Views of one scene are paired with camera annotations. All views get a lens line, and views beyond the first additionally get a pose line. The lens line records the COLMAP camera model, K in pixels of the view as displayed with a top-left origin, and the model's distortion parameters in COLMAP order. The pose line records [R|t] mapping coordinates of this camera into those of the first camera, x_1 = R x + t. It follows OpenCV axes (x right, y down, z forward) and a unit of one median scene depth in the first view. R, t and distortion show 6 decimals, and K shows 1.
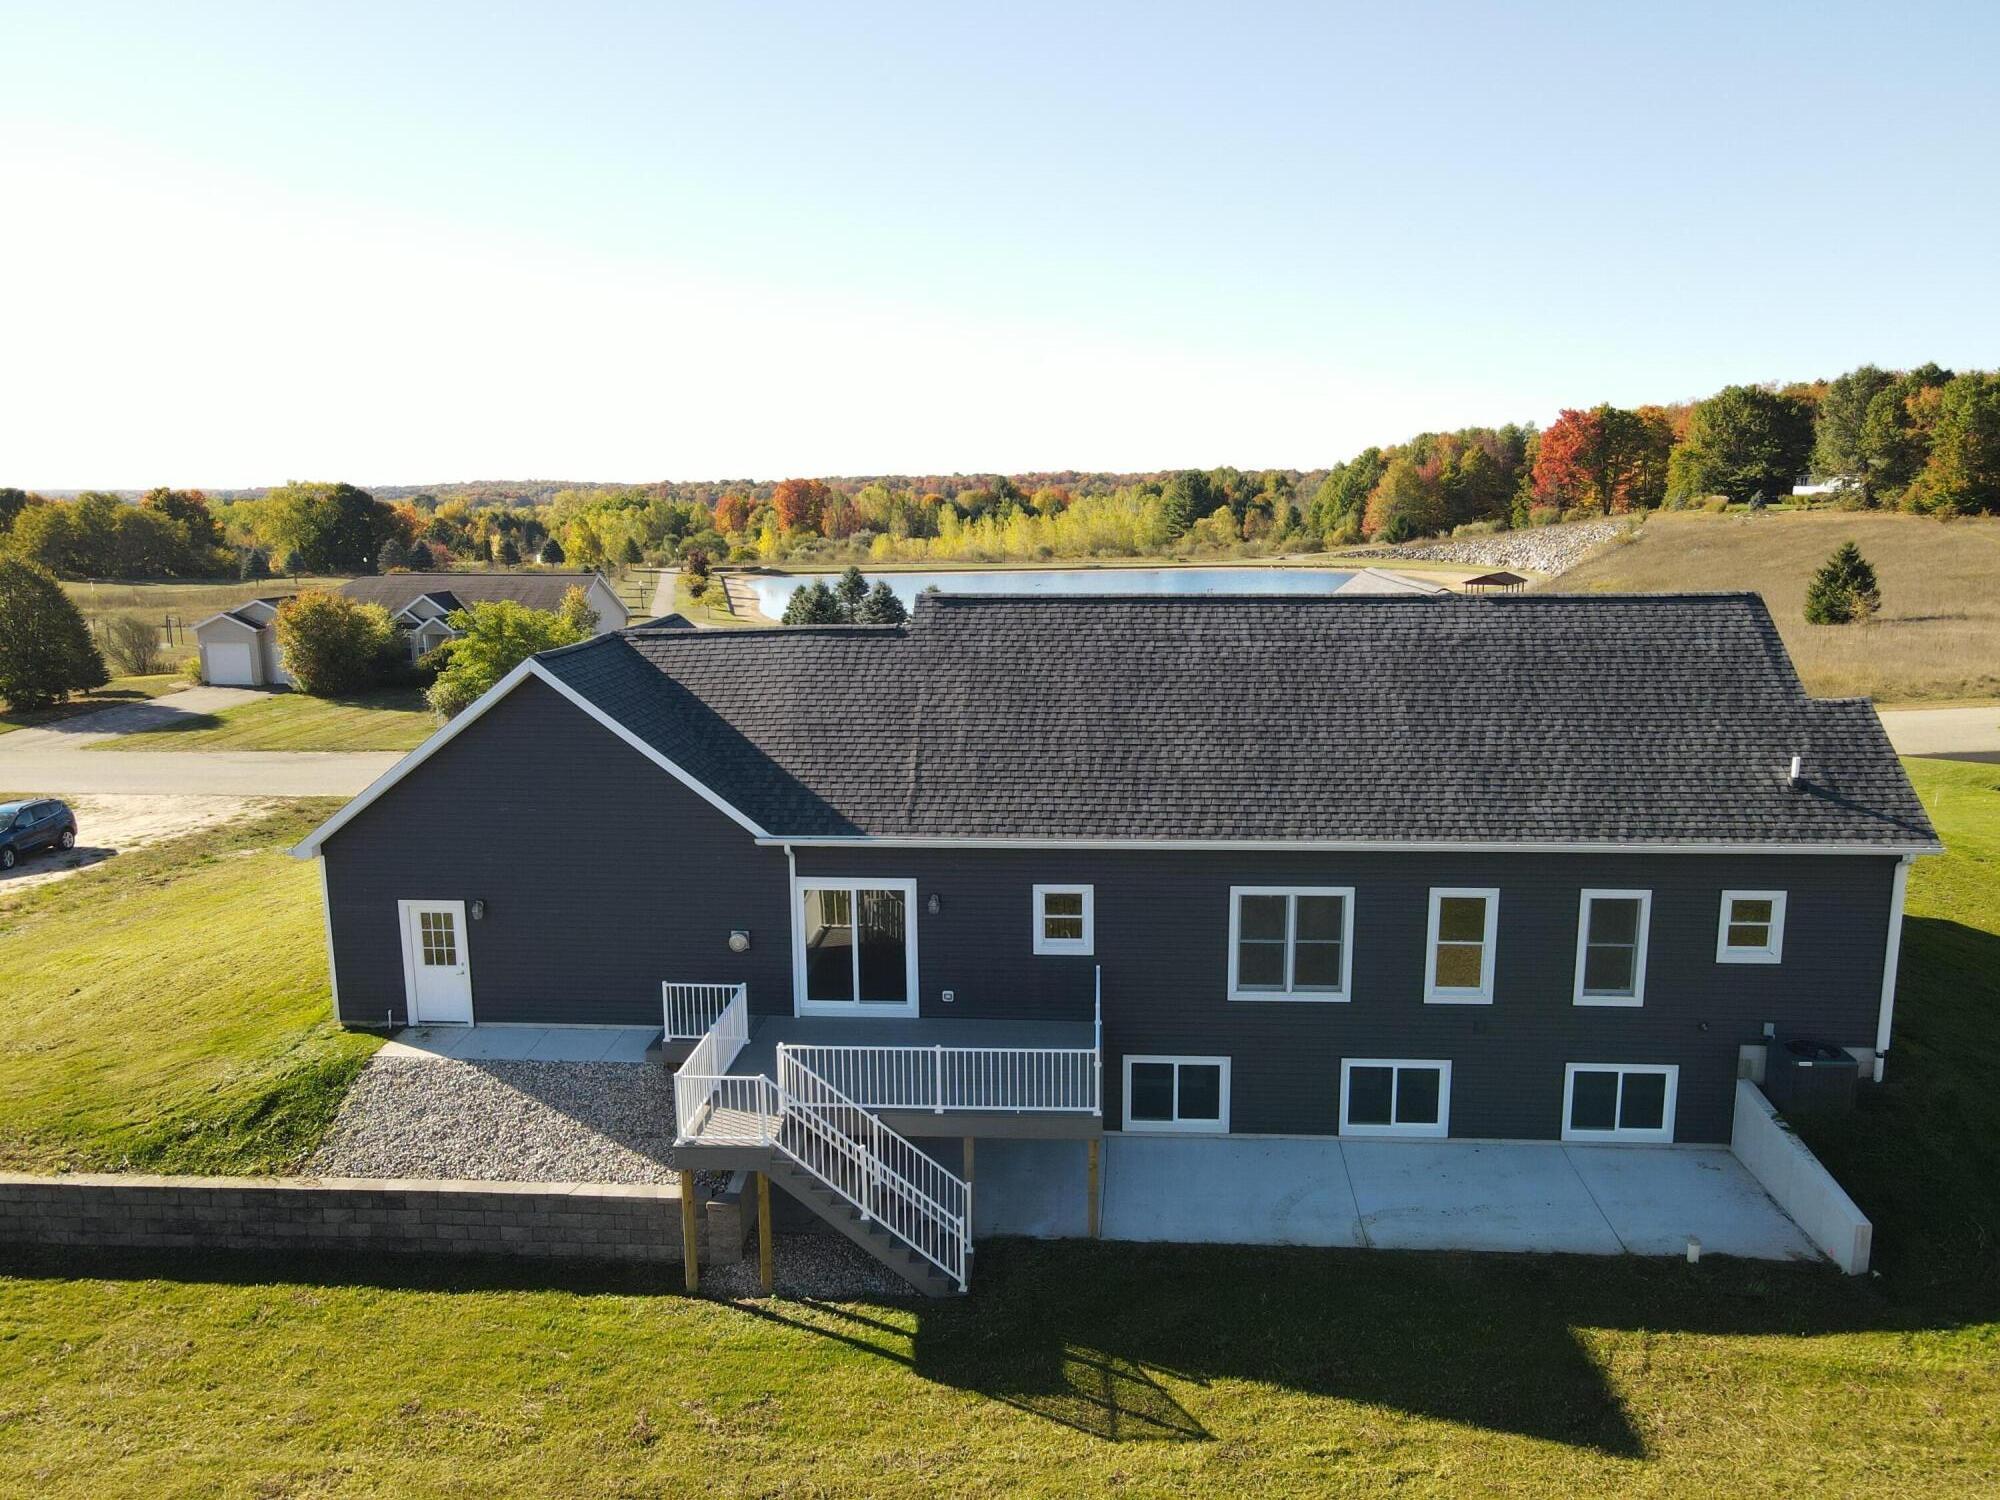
lens RADIAL K [[1472.4, 0, 1000.0], [0, 1472.4, 750.0], [0, 0, 1]] dist [-0.004400, 0.034233]
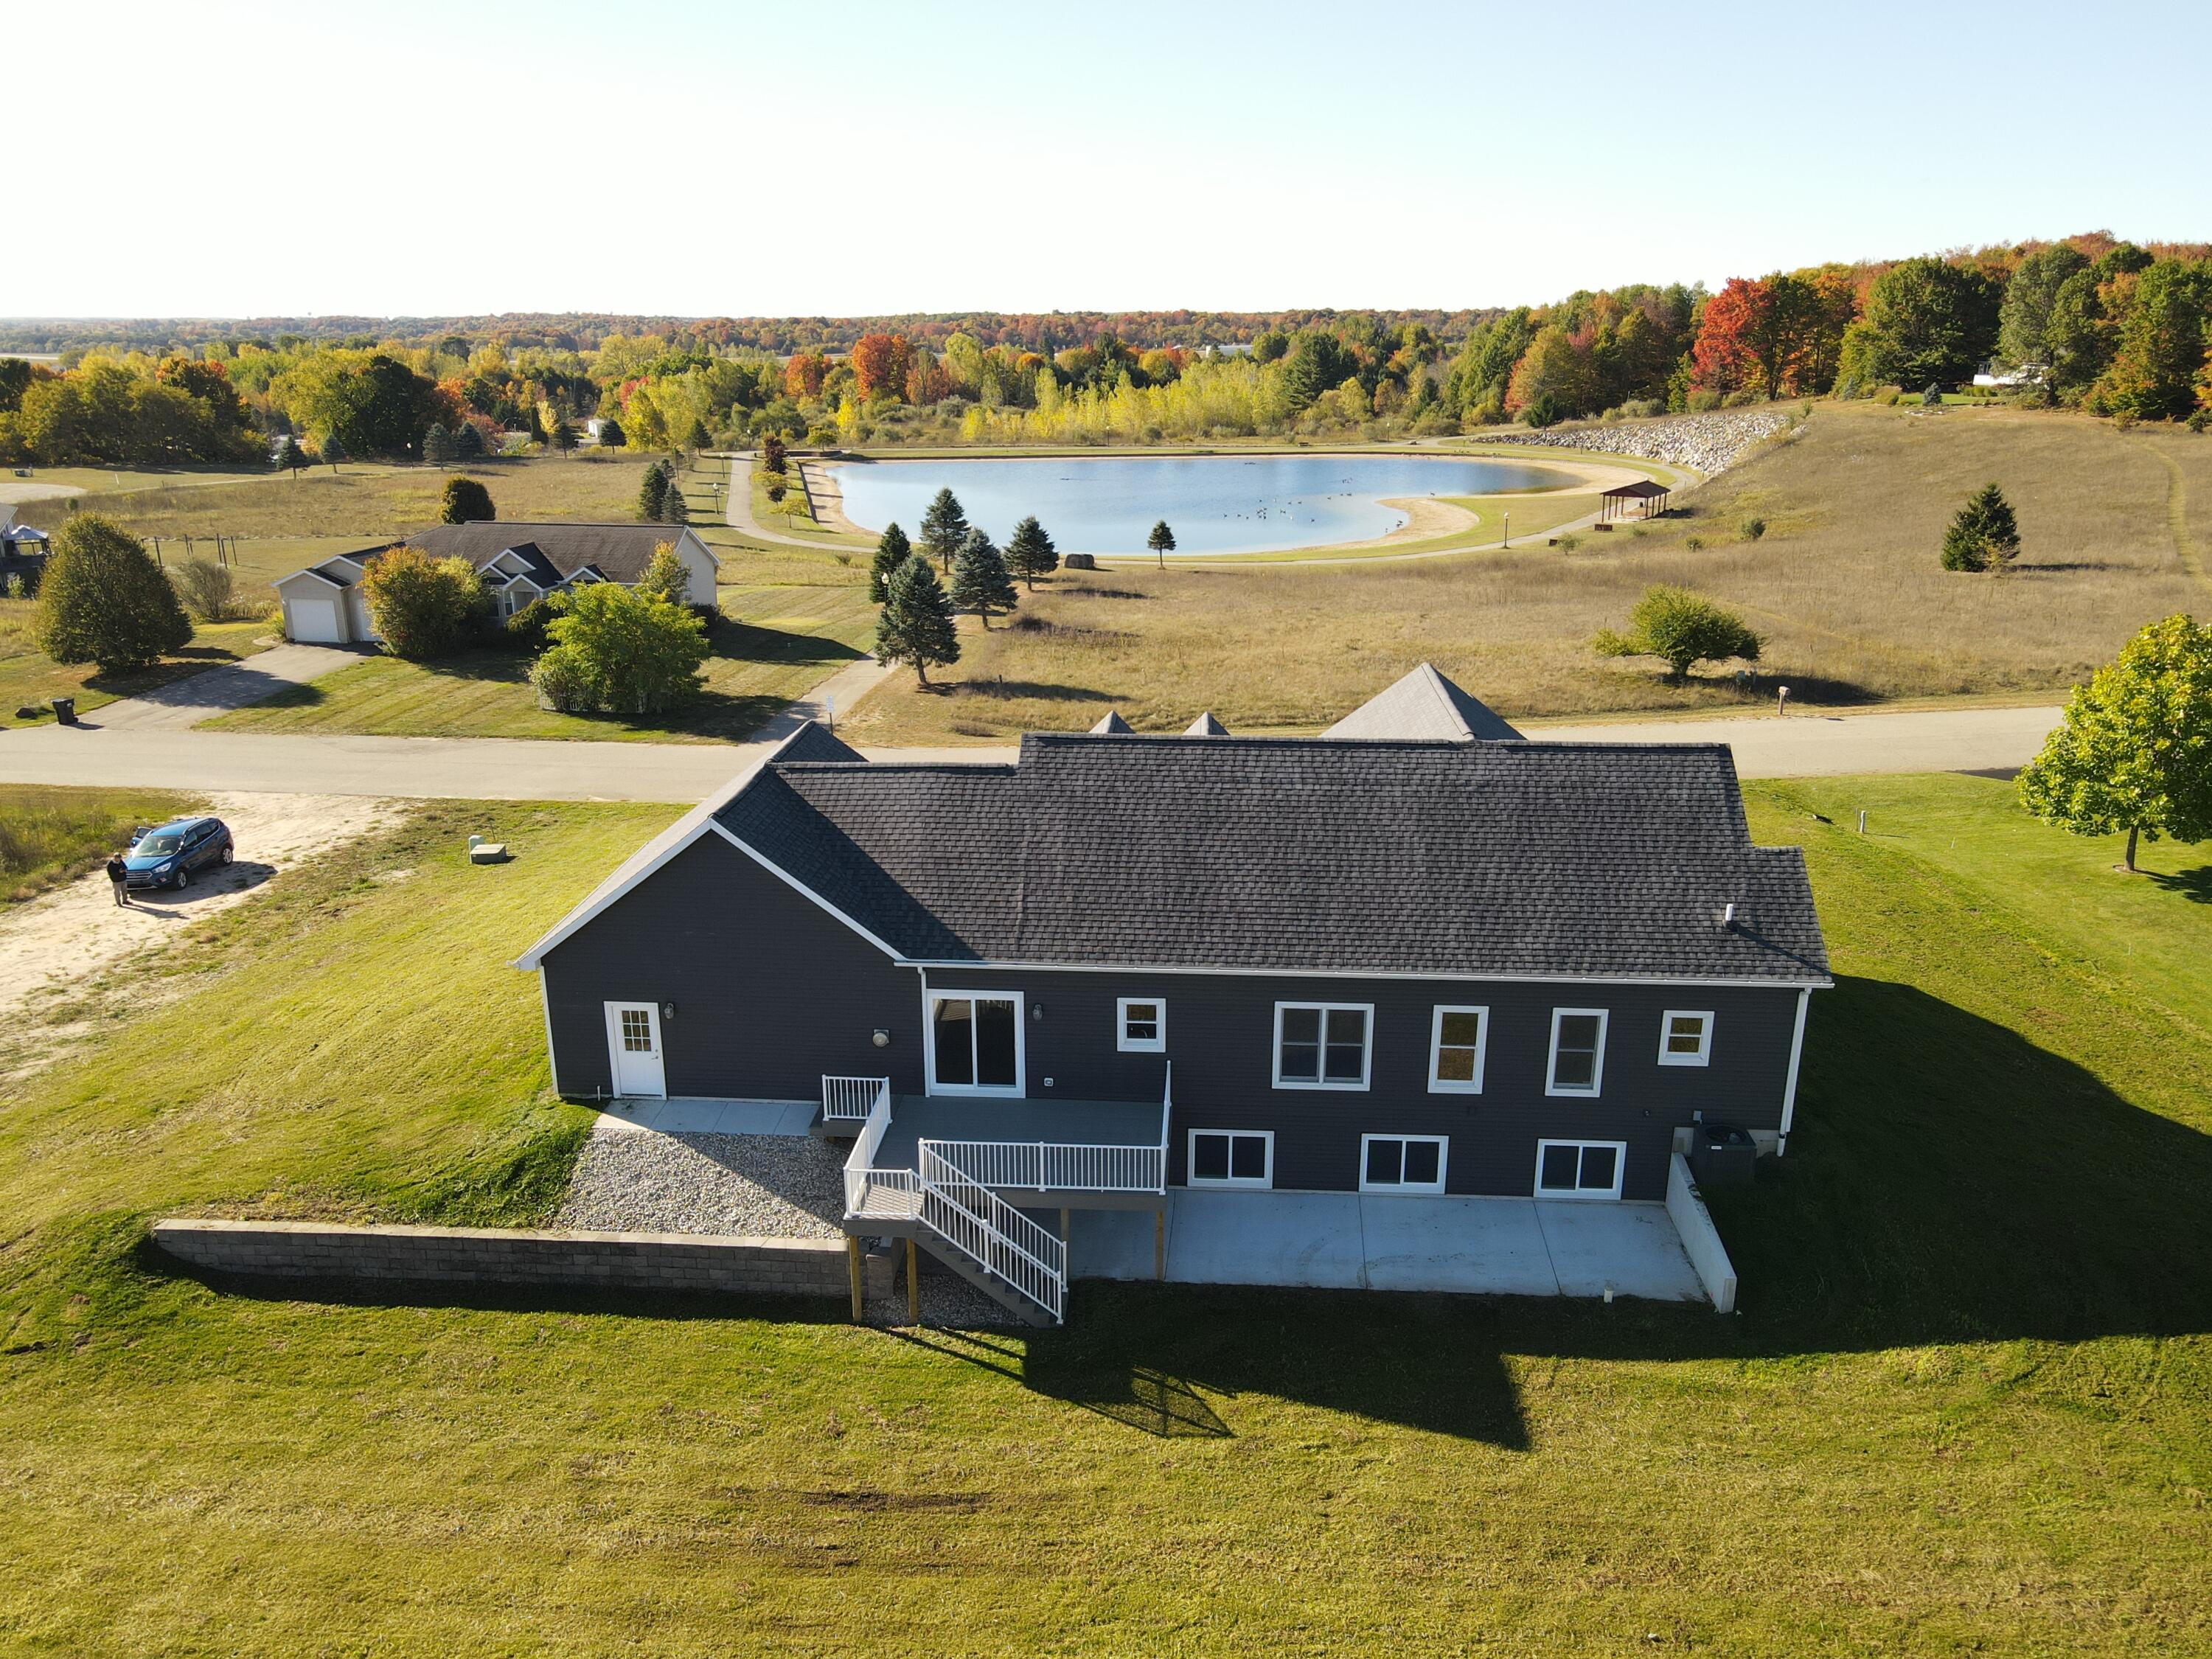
lens RADIAL K [[1628.5, 0, 1106.0], [0, 1628.5, 829.5], [0, 0, 1]] dist [-0.004400, 0.034233]
pose [[0.999976, 0.006516, 0.002312, 0.008731], [-0.006753, 0.992180, 0.124635, -0.219768], [-0.001482, -0.124647, 0.992200, -0.347138]]
